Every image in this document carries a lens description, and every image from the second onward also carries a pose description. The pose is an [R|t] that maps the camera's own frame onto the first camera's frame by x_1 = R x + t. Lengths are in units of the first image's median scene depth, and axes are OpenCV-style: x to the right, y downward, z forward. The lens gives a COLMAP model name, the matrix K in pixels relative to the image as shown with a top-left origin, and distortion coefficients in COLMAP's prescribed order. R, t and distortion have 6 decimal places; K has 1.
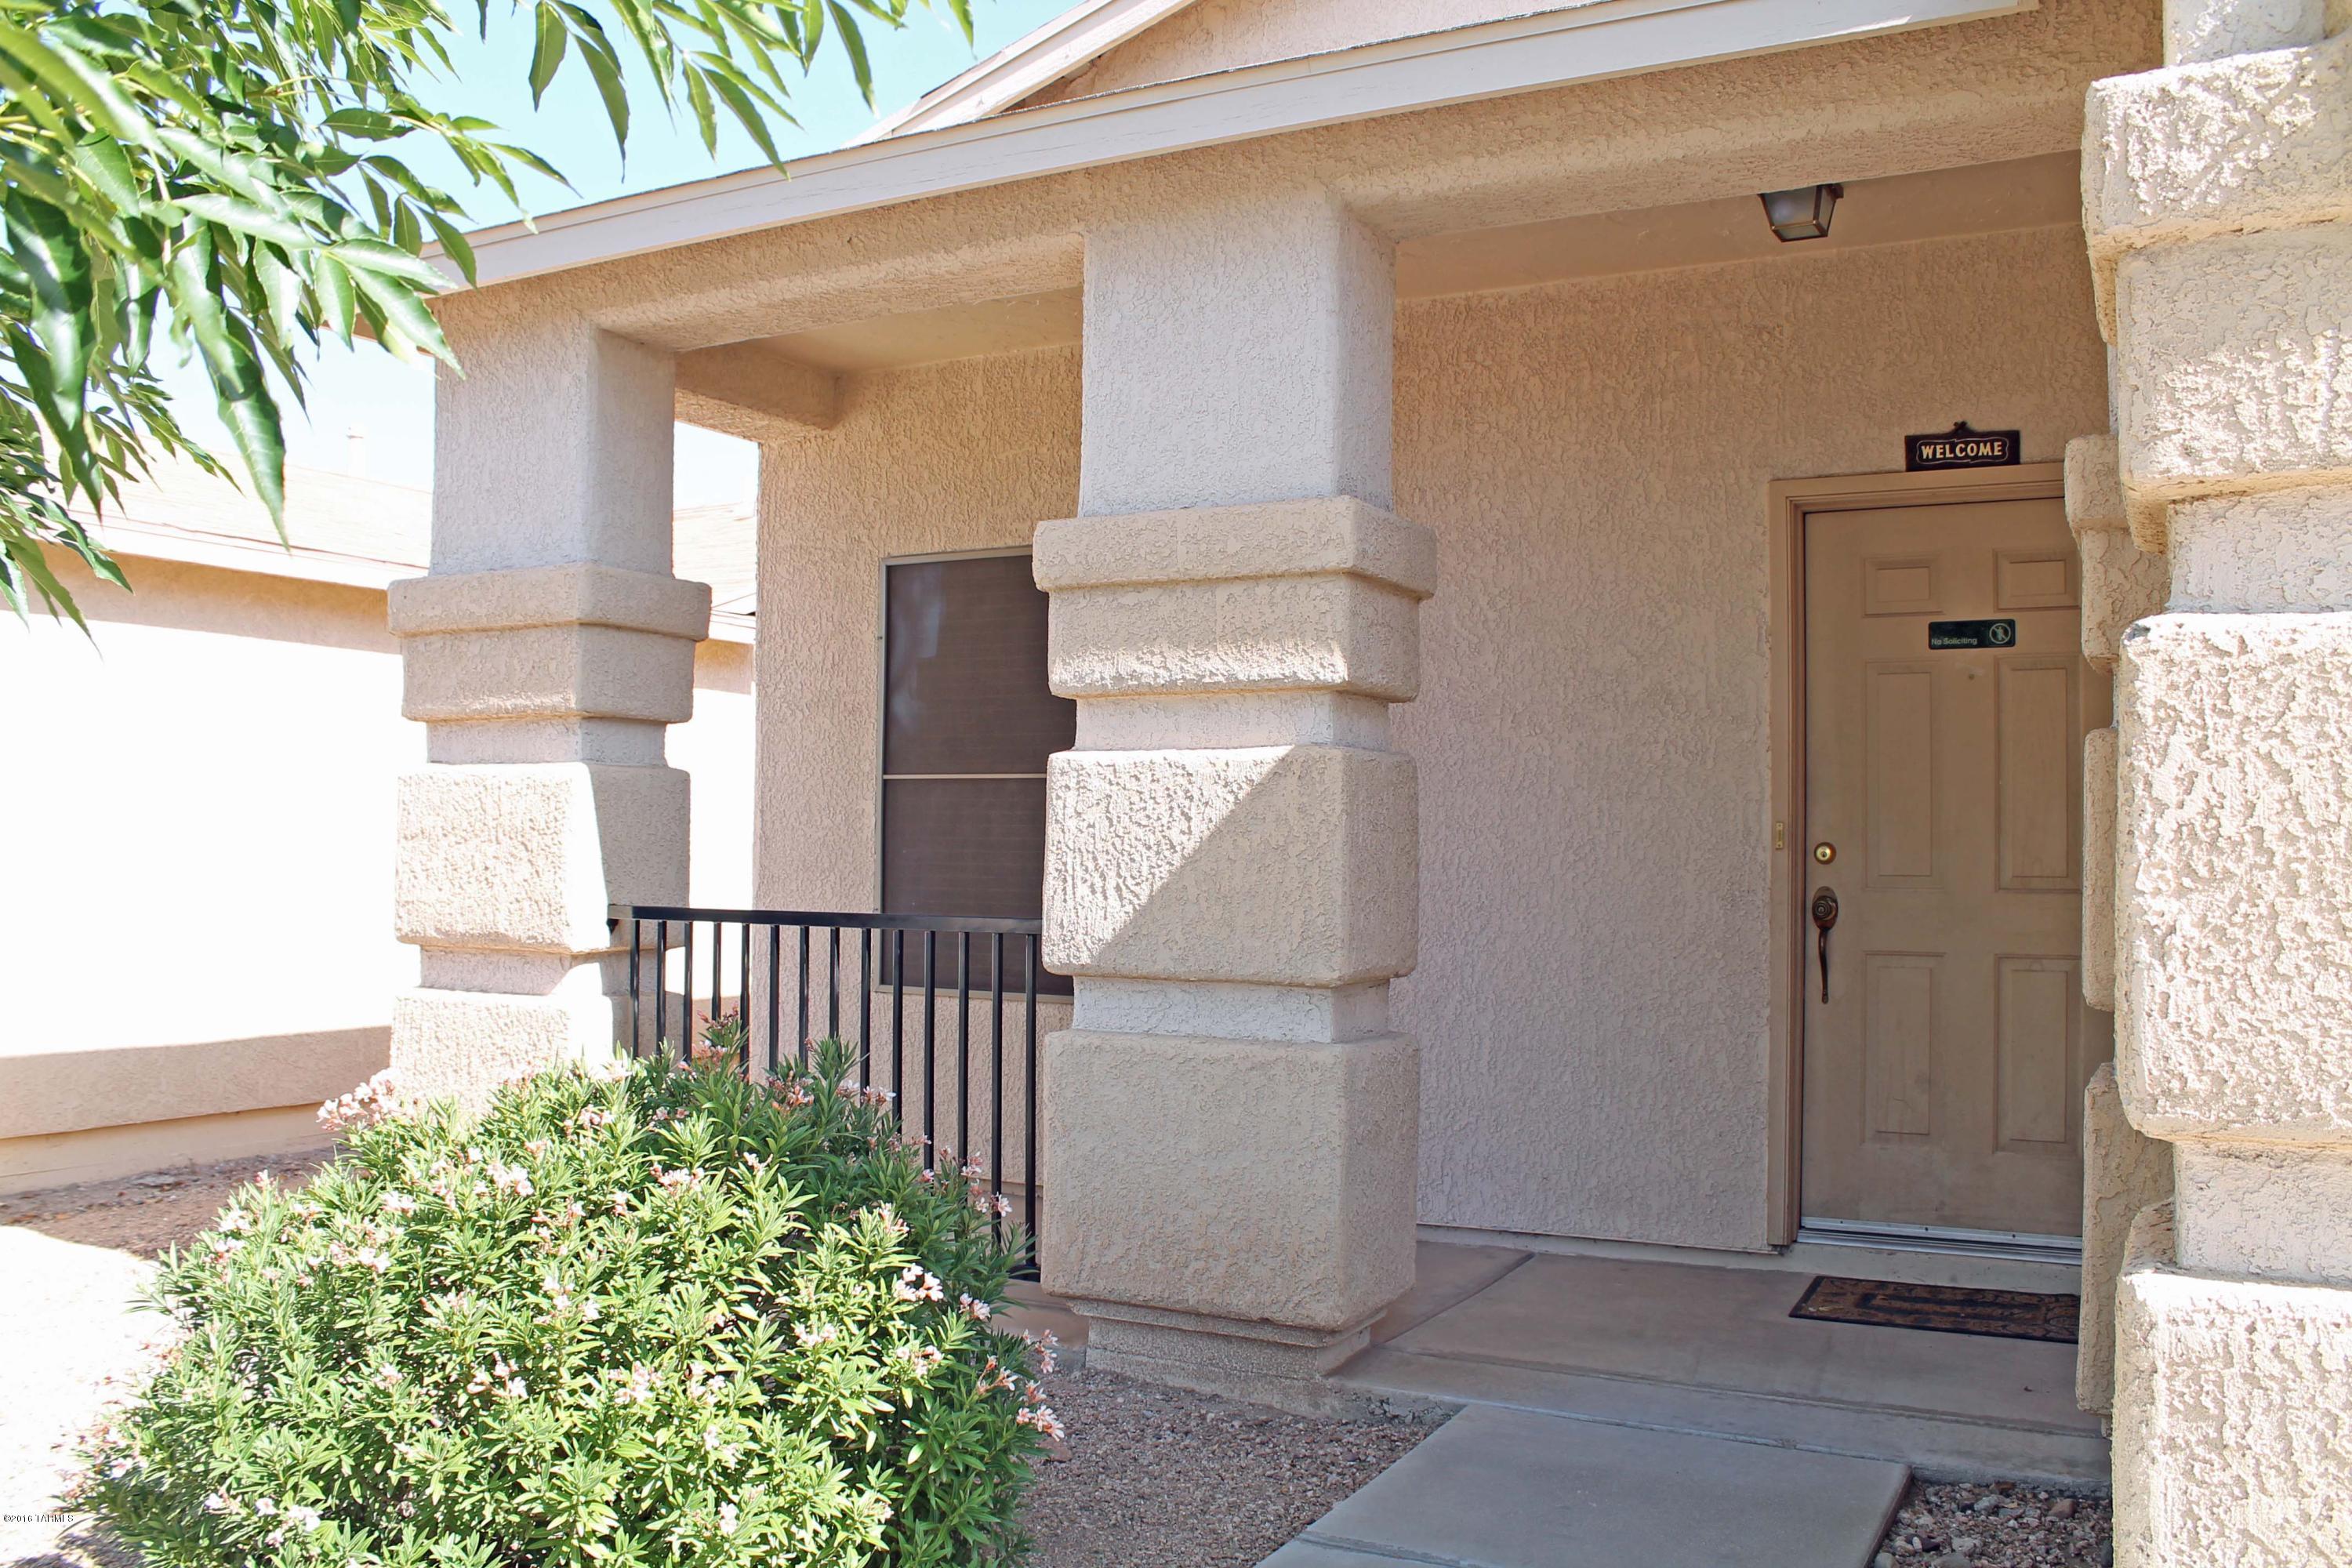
lens RADIAL K [[1997.8, 0, 1175.2], [0, 1997.8, 787.9], [0, 0, 1]] dist [-0.104658, 0.064474]
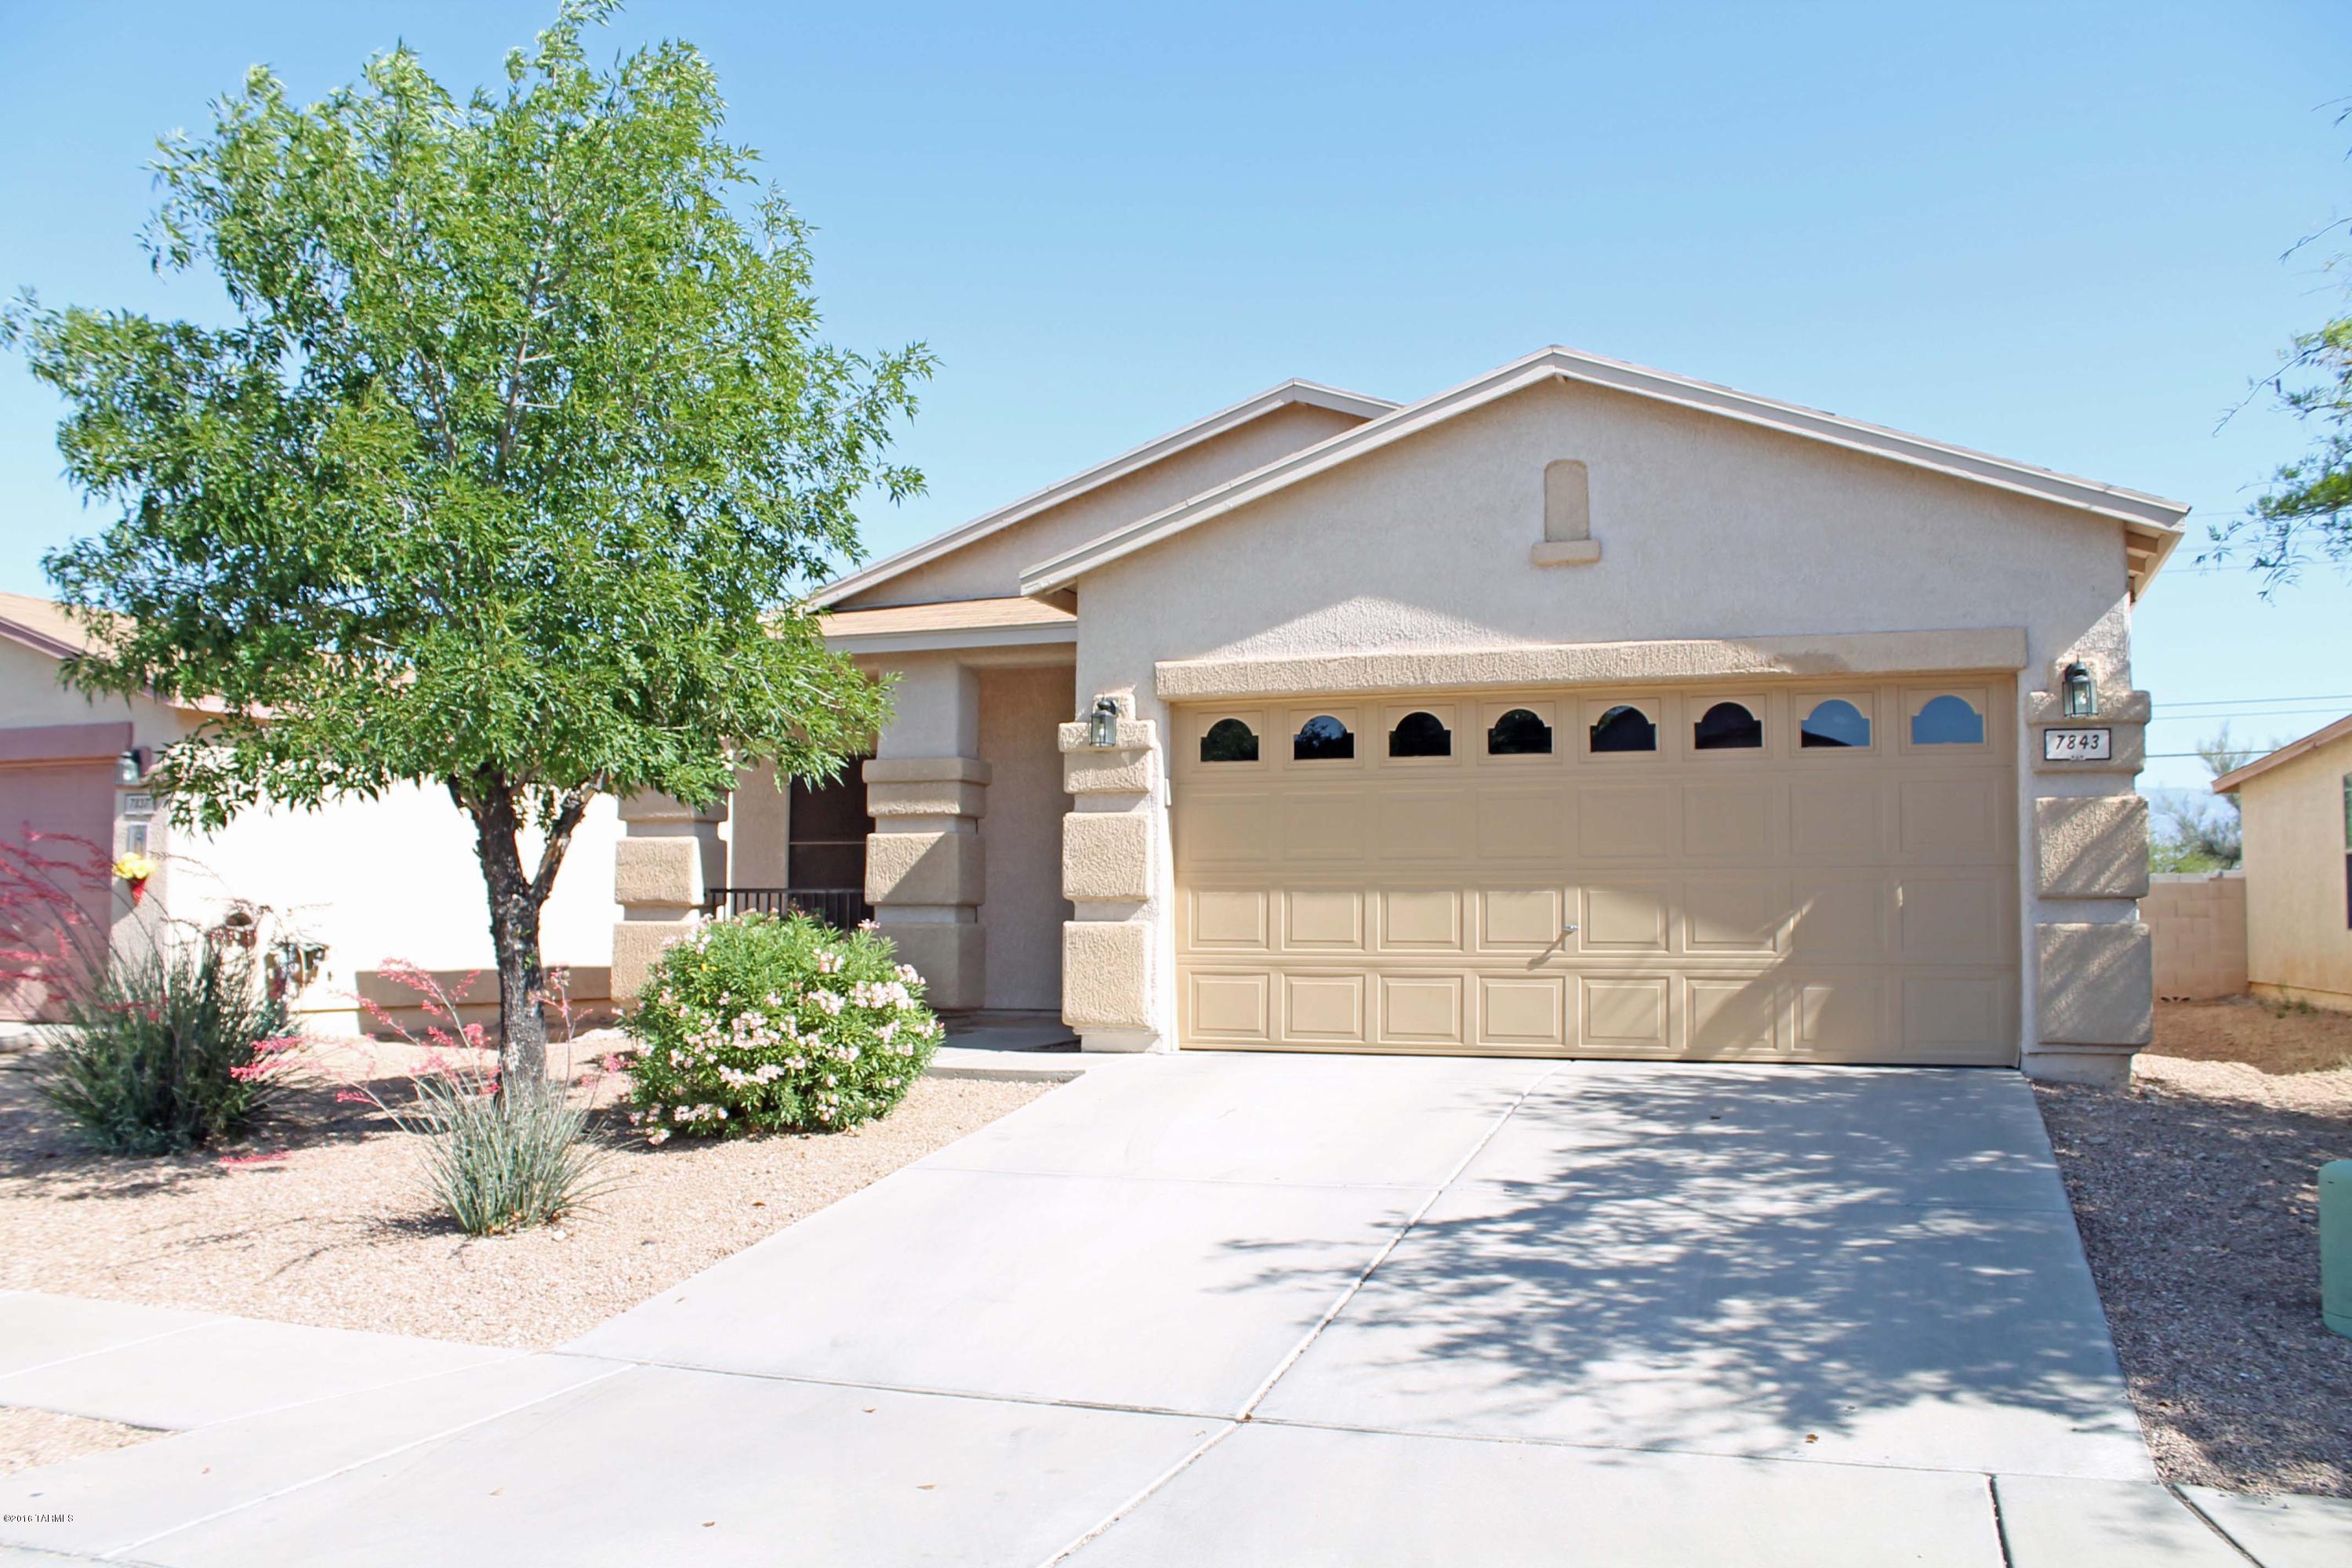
lens RADIAL K [[1997.8, 0, 1177.7], [0, 1997.8, 787.0], [0, 0, 1]] dist [-0.104658, 0.064474]
pose [[0.990865, 0.005262, 0.134754, -0.001853], [-0.000123, 0.999273, -0.038115, 0.027798], [-0.134856, 0.037750, 0.990146, -2.182448]]
